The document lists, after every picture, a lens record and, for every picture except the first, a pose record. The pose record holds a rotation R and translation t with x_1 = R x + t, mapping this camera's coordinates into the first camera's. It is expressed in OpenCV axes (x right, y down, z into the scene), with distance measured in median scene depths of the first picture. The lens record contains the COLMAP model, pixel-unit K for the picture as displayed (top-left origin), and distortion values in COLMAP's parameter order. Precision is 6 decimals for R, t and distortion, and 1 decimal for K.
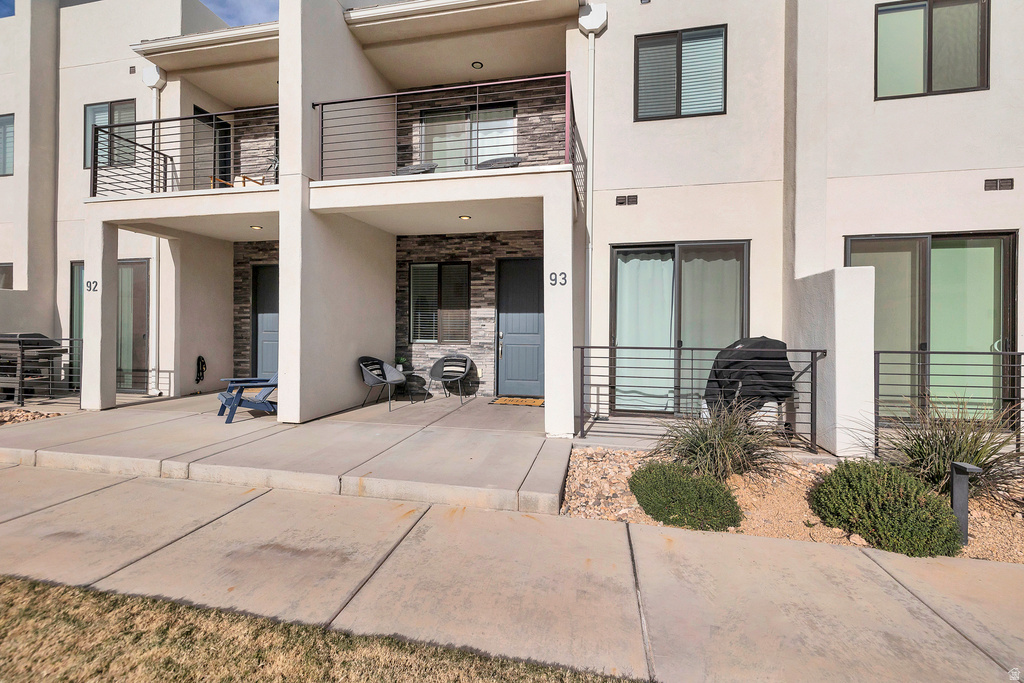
lens RADIAL K [[439.2, 0, 512.6], [0, 439.2, 329.6], [0, 0, 1]] dist [-0.000685, 0.000174]
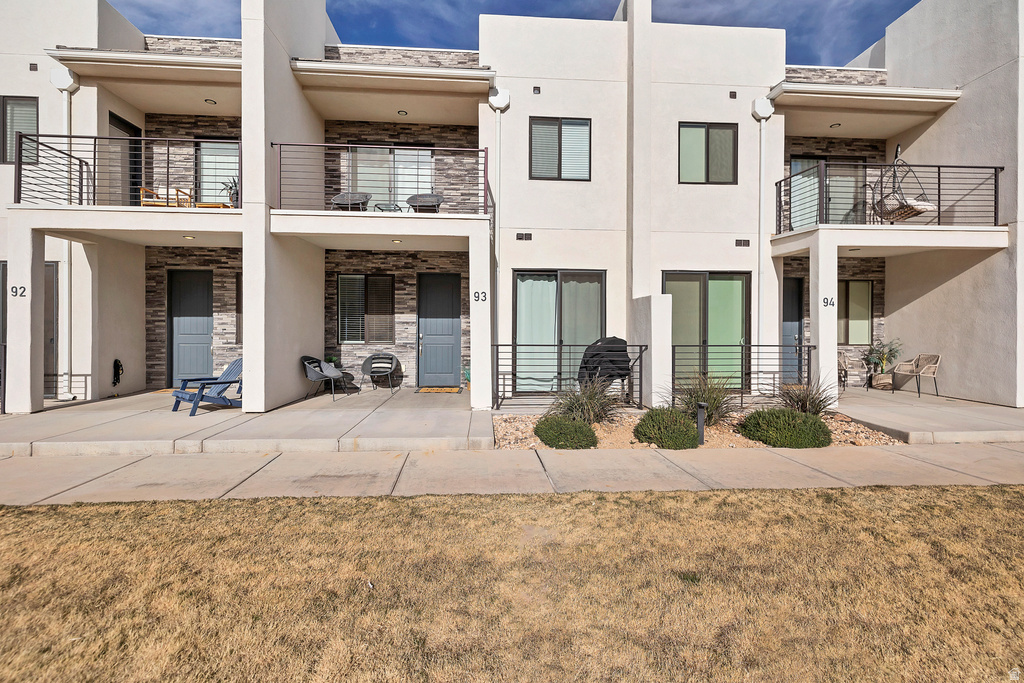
lens RADIAL K [[439.2, 0, 512.6], [0, 439.2, 329.6], [0, 0, 1]] dist [-0.000685, 0.000174]
pose [[0.964816, -0.003813, 0.262899, -0.131585], [0.003195, 0.999991, 0.002775, -0.011147], [-0.262907, -0.001837, 0.964819, -0.299222]]
